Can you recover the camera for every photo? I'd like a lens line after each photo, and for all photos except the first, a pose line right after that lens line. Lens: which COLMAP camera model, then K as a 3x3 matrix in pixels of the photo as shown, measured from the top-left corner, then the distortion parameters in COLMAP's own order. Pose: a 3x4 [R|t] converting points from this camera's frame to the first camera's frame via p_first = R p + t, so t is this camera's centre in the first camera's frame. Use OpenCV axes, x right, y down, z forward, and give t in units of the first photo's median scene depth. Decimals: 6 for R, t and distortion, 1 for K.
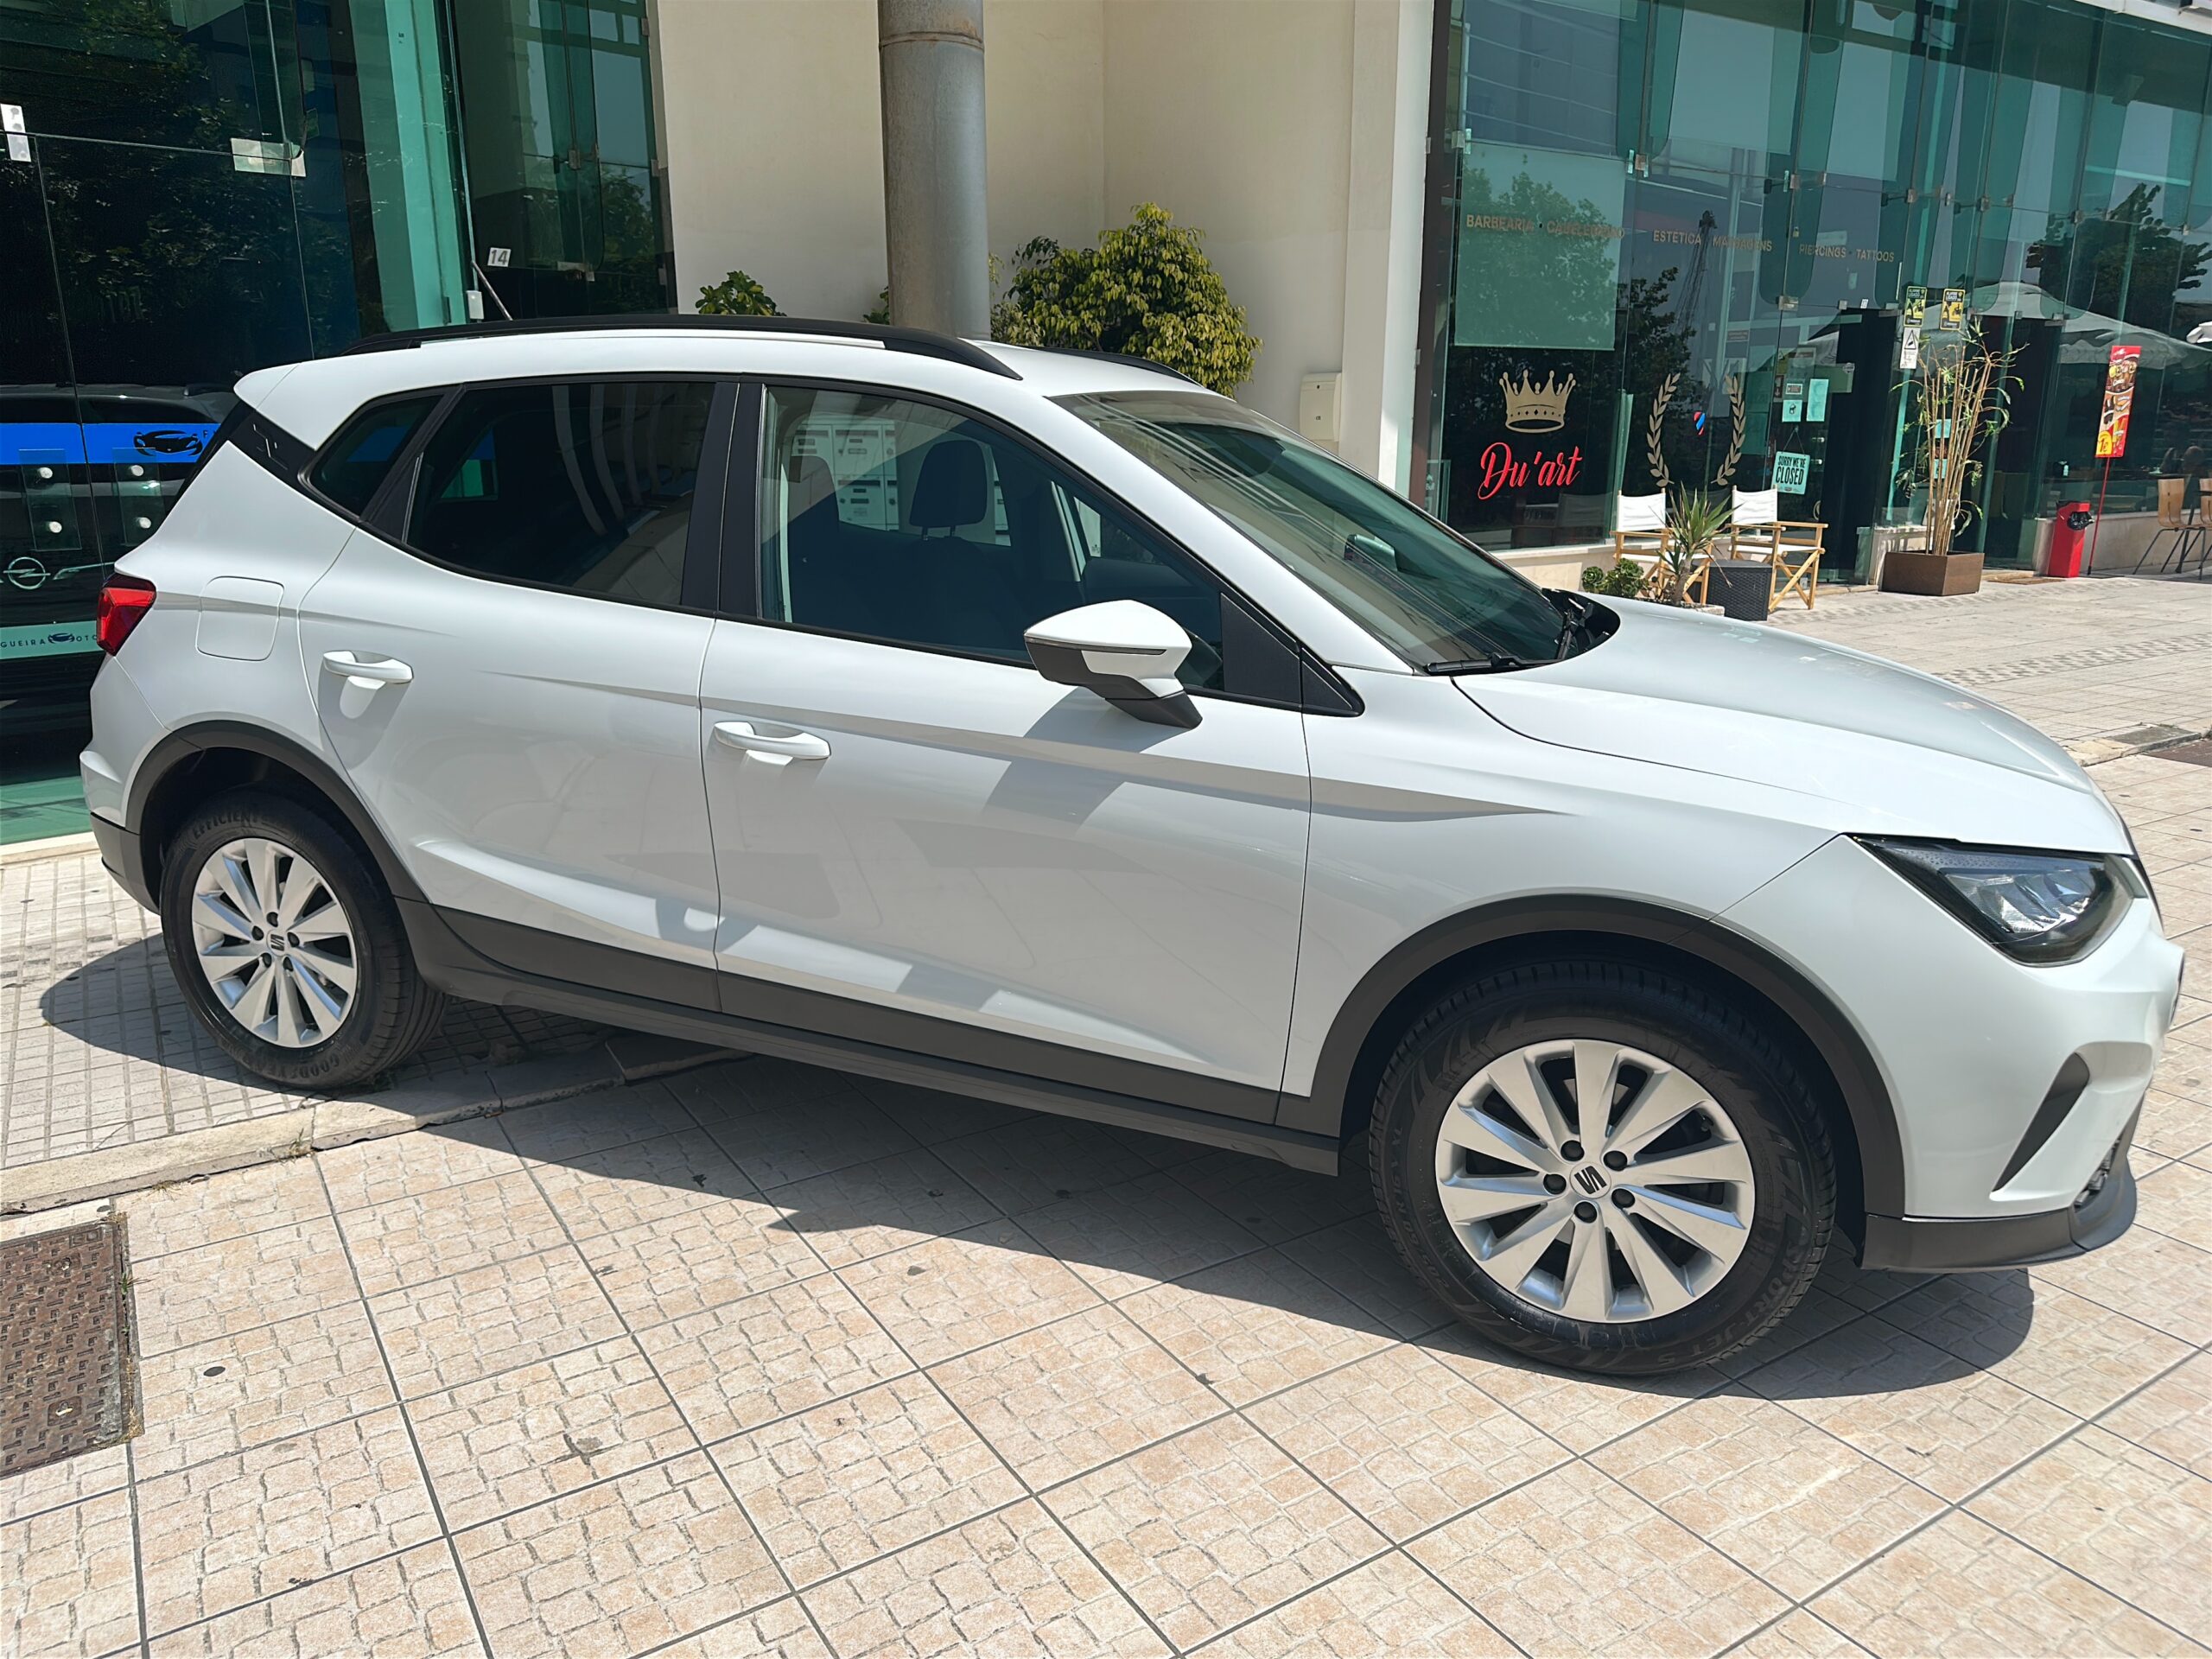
lens RADIAL K [[1571.0, 0, 1106.0], [0, 1571.0, 829.5], [0, 0, 1]] dist [0.073982, -0.095199]
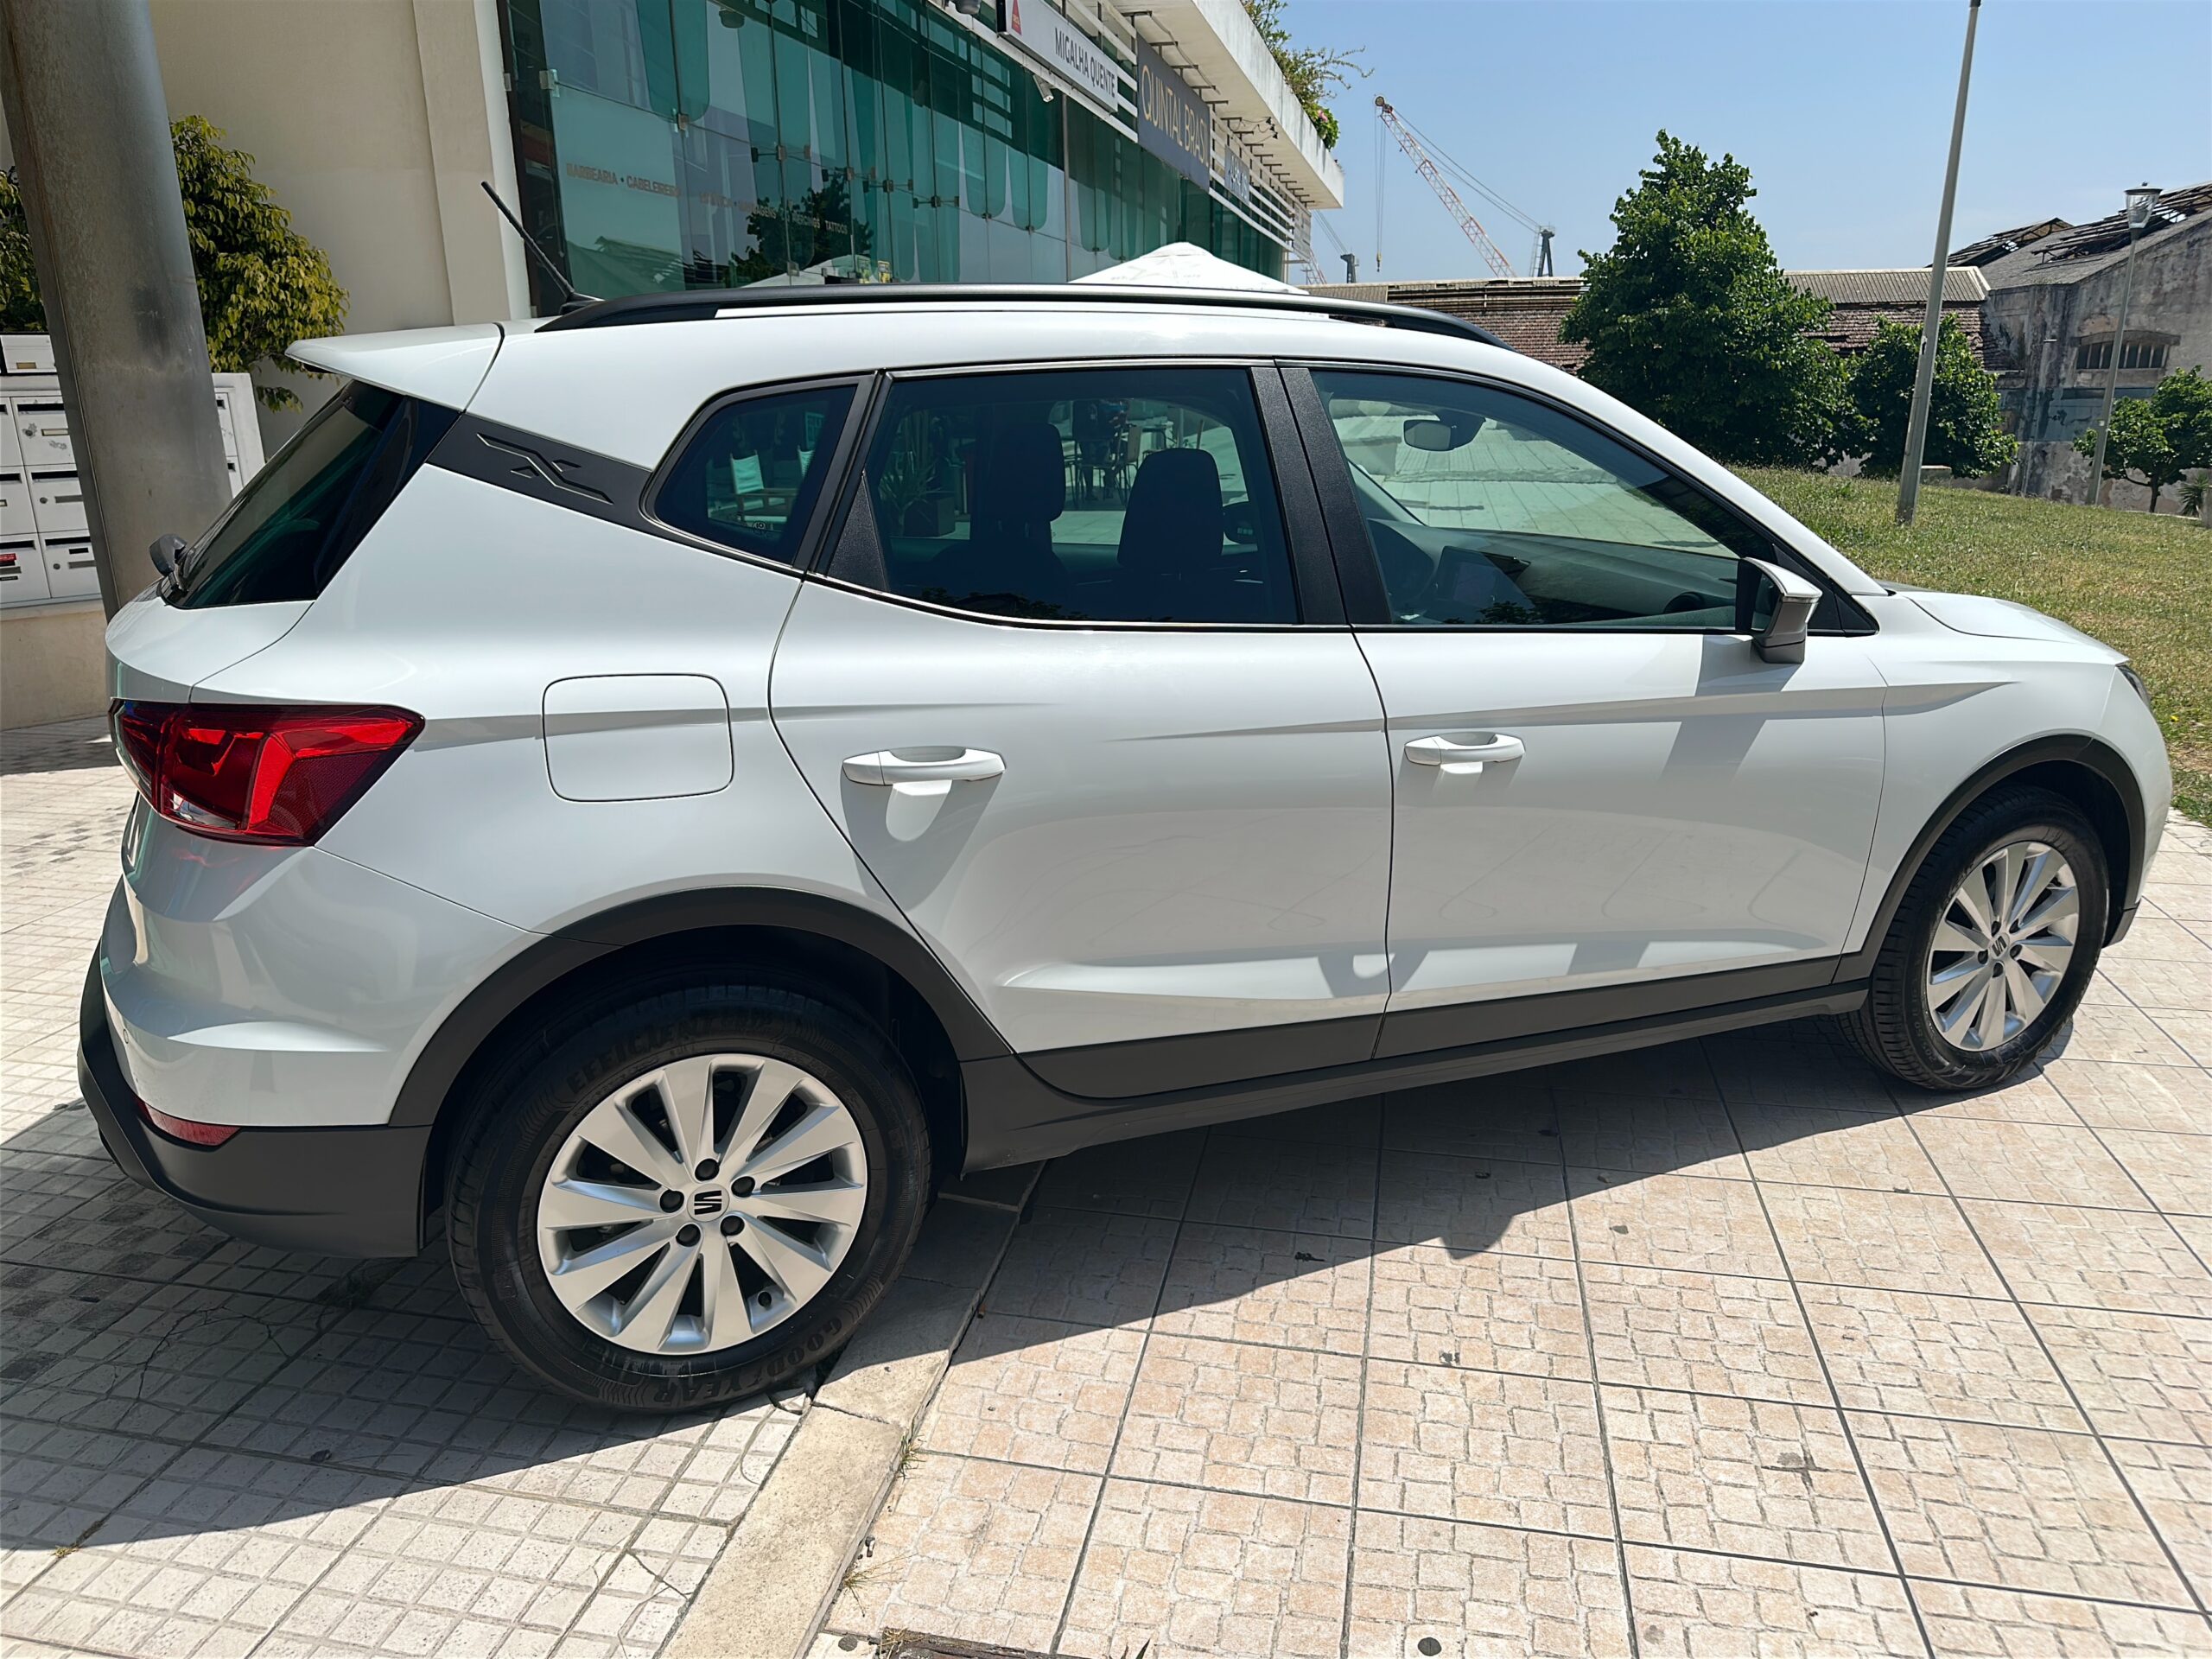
lens RADIAL K [[1571.0, 0, 1106.0], [0, 1571.0, 829.5], [0, 0, 1]] dist [0.073982, -0.095199]
pose [[0.692238, -0.208974, 0.690751, -0.977703], [0.190824, 0.976093, 0.104064, -0.142356], [-0.695983, 0.059775, 0.715566, 0.457036]]
